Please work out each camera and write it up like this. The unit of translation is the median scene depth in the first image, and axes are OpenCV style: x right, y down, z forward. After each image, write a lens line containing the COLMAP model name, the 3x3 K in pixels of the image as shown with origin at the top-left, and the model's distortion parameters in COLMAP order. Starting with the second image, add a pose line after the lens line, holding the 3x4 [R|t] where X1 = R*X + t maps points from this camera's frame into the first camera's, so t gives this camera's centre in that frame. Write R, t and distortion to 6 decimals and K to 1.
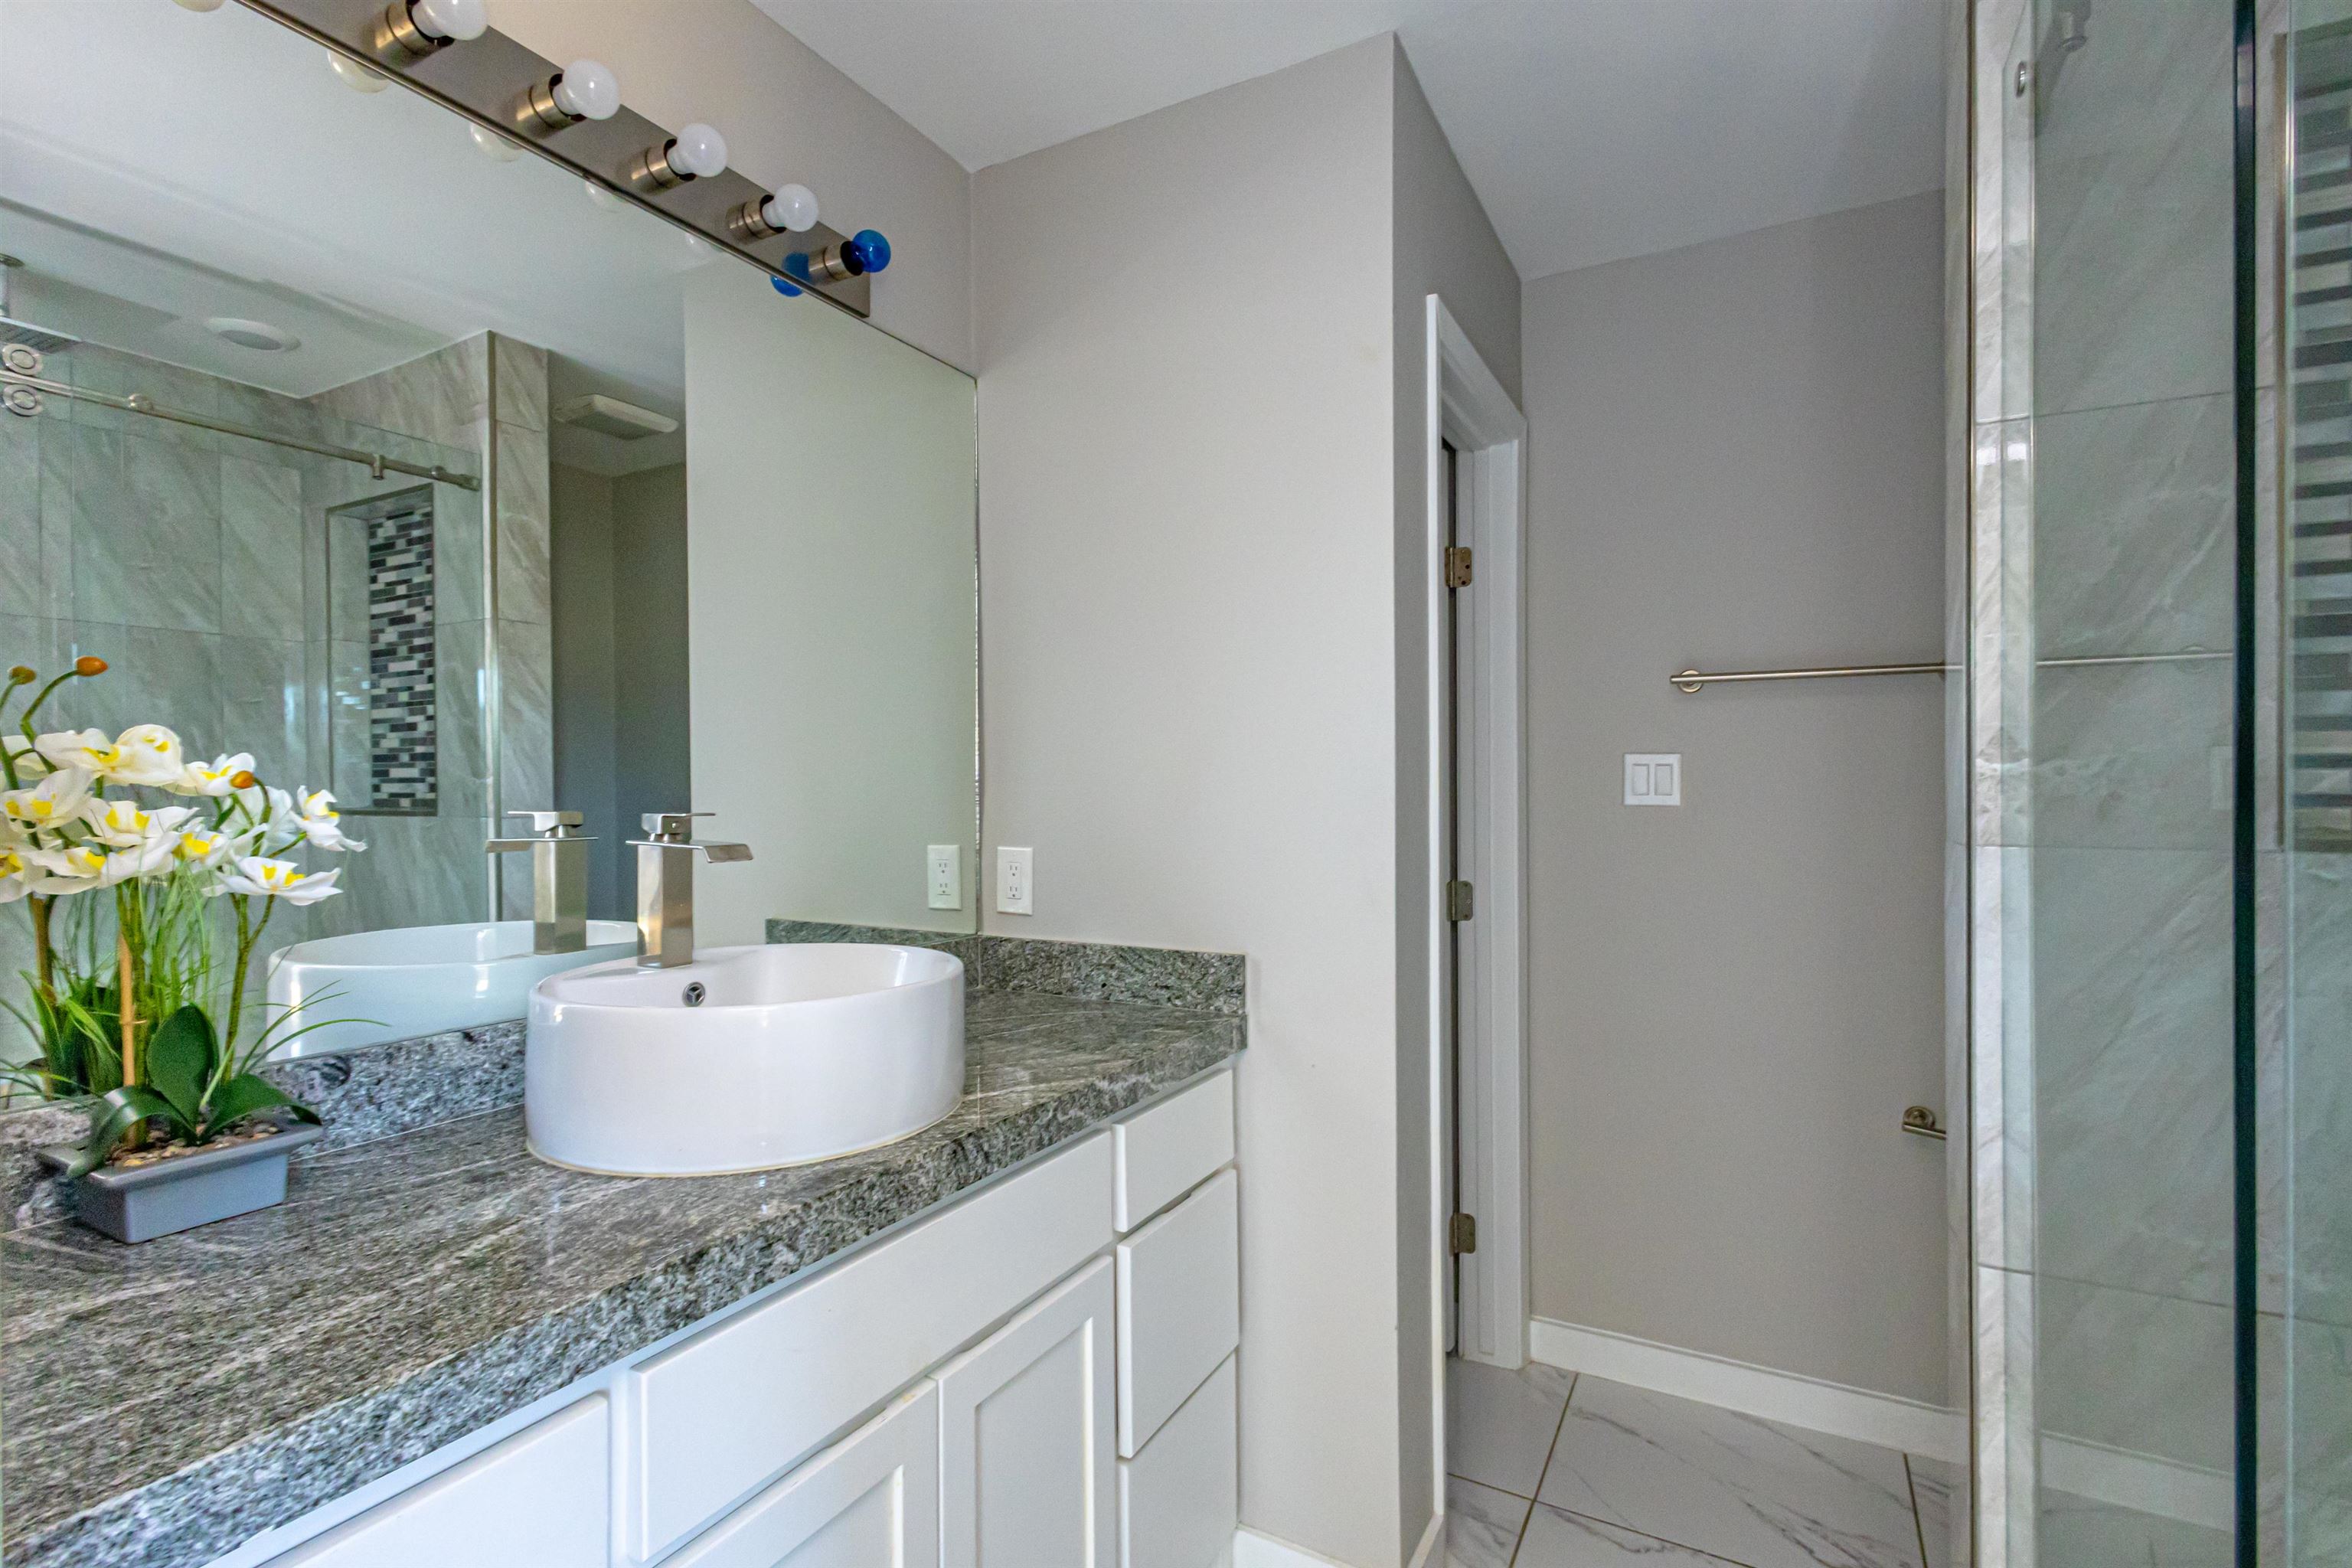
lens RADIAL K [[1071.8, 0, 1179.4], [0, 1071.8, 785.4], [0, 0, 1]] dist [0.005251, 0.000199]
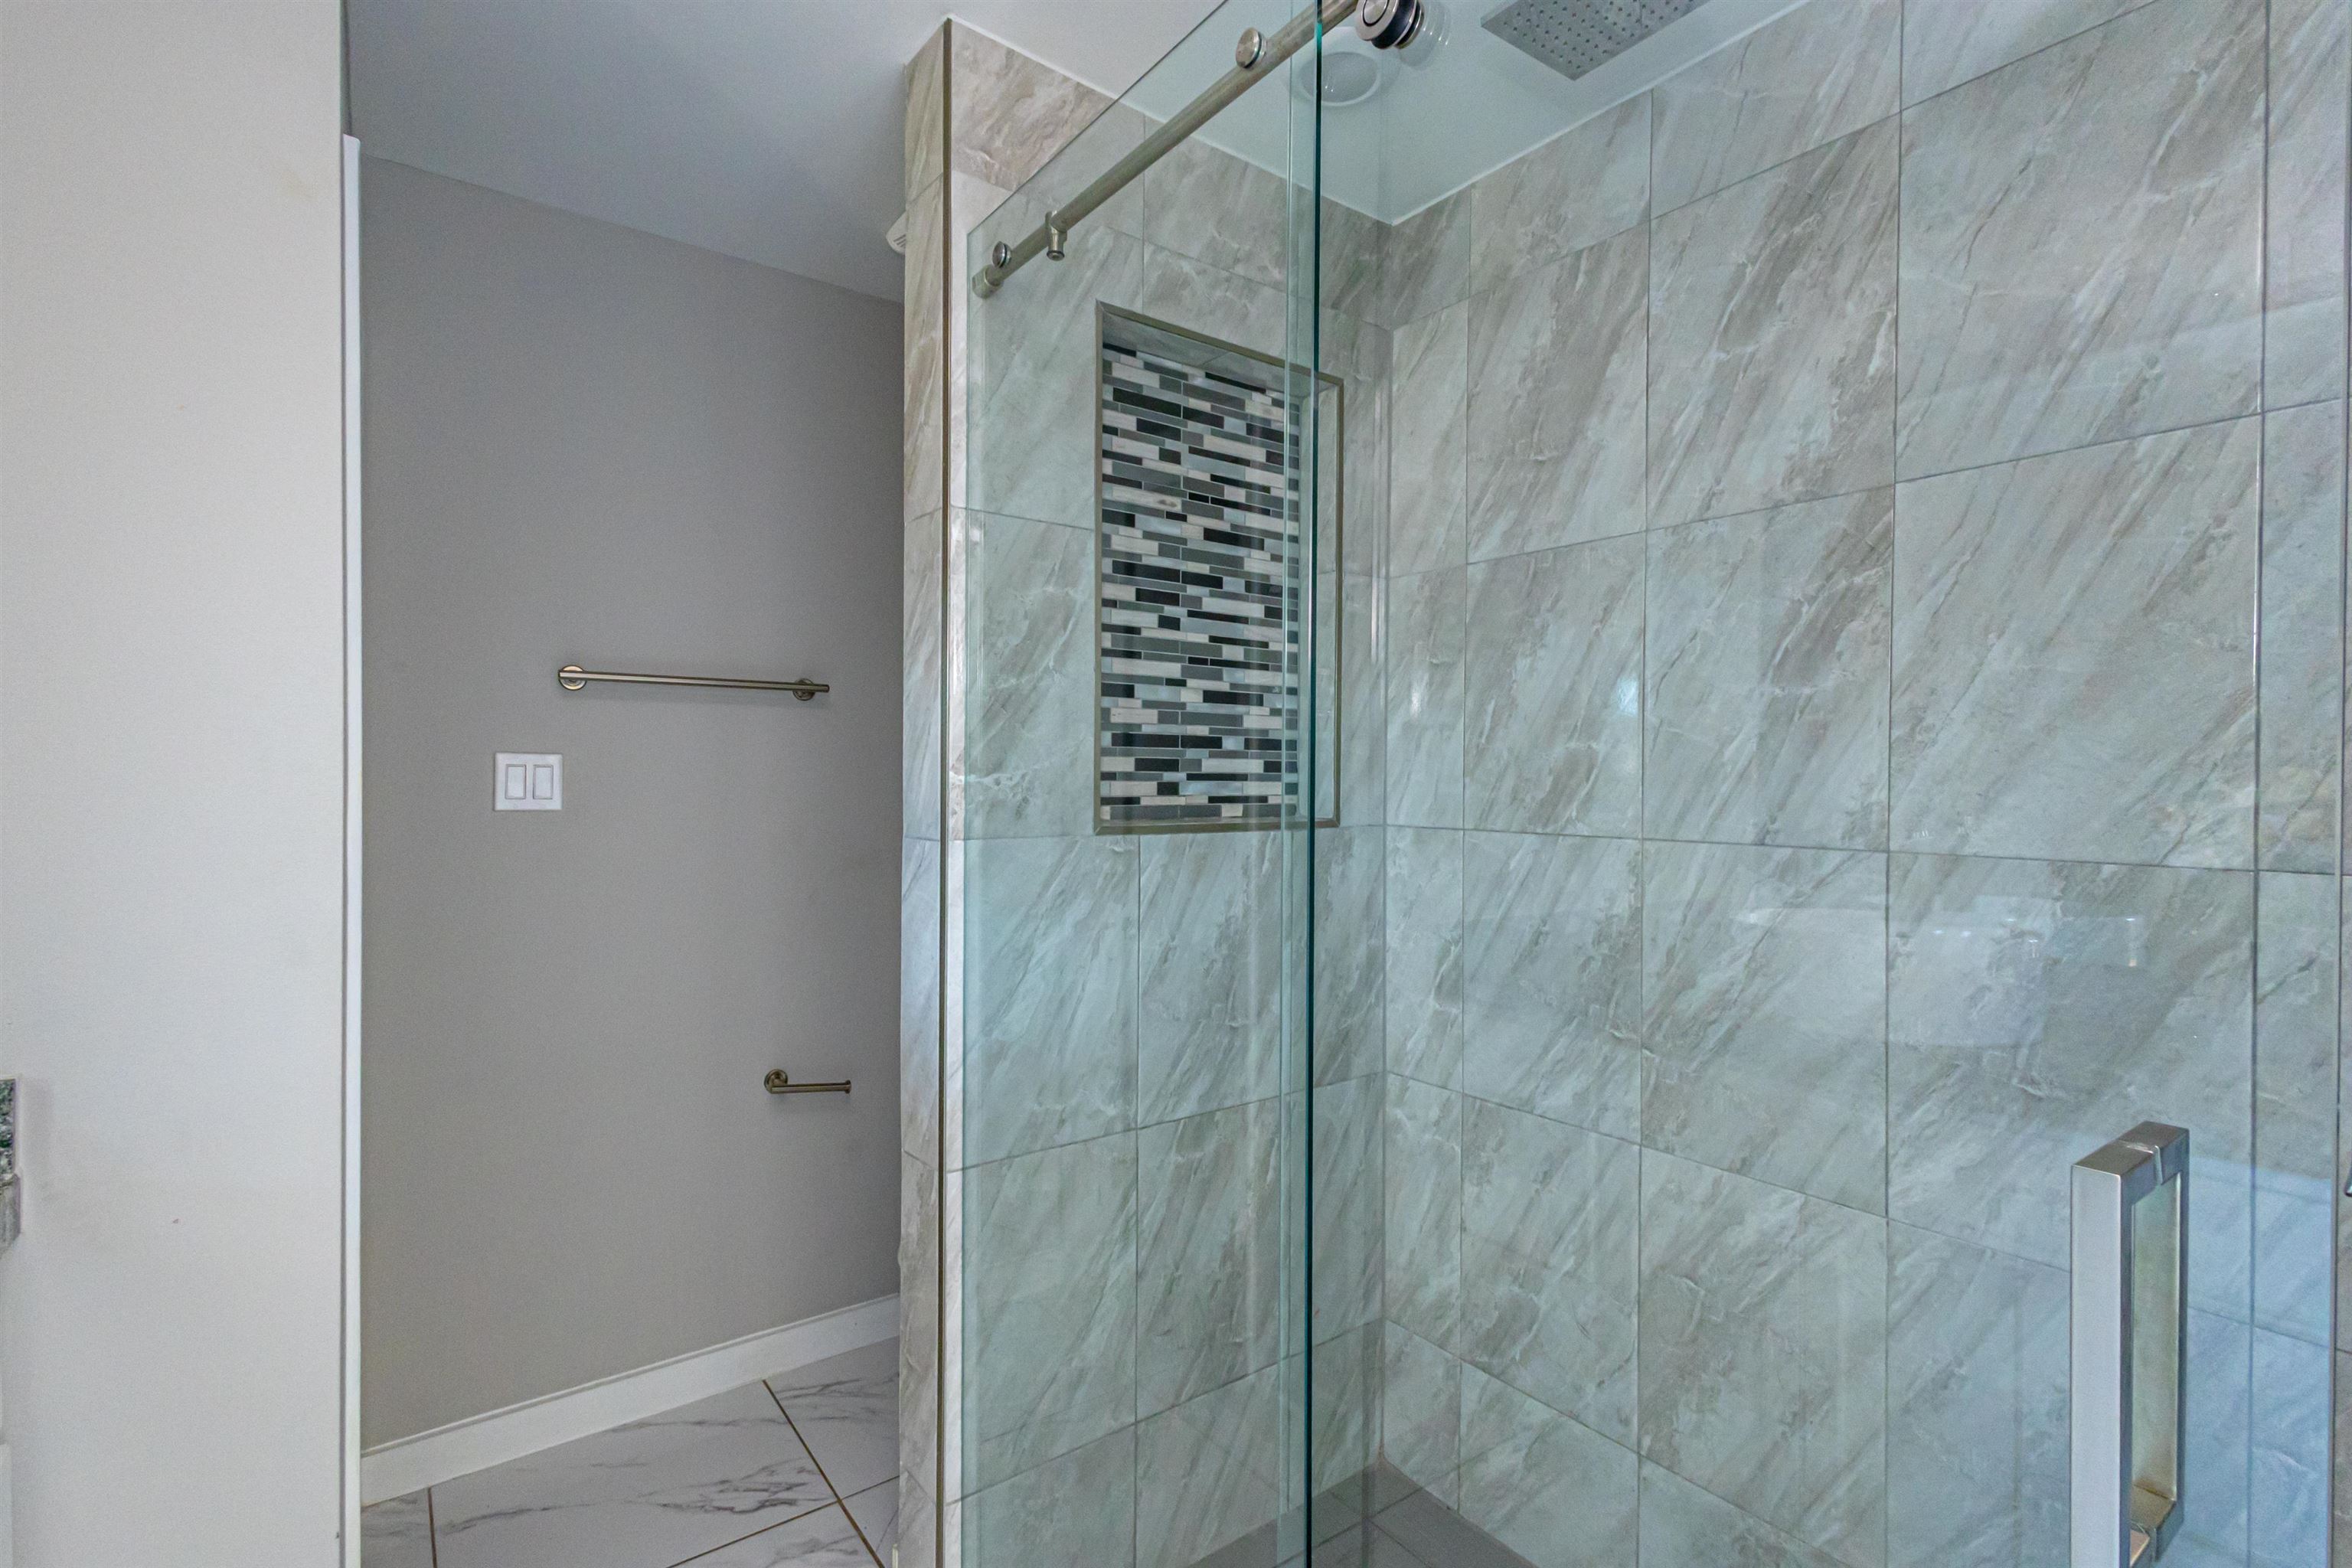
lens RADIAL K [[1071.8, 0, 1179.4], [0, 1071.8, 785.4], [0, 0, 1]] dist [0.005251, 0.000199]
pose [[0.417184, -0.000088, 0.908822, -0.293497], [-0.003925, 0.999990, 0.001898, -0.012140], [-0.908814, -0.004359, 0.417179, 0.236941]]
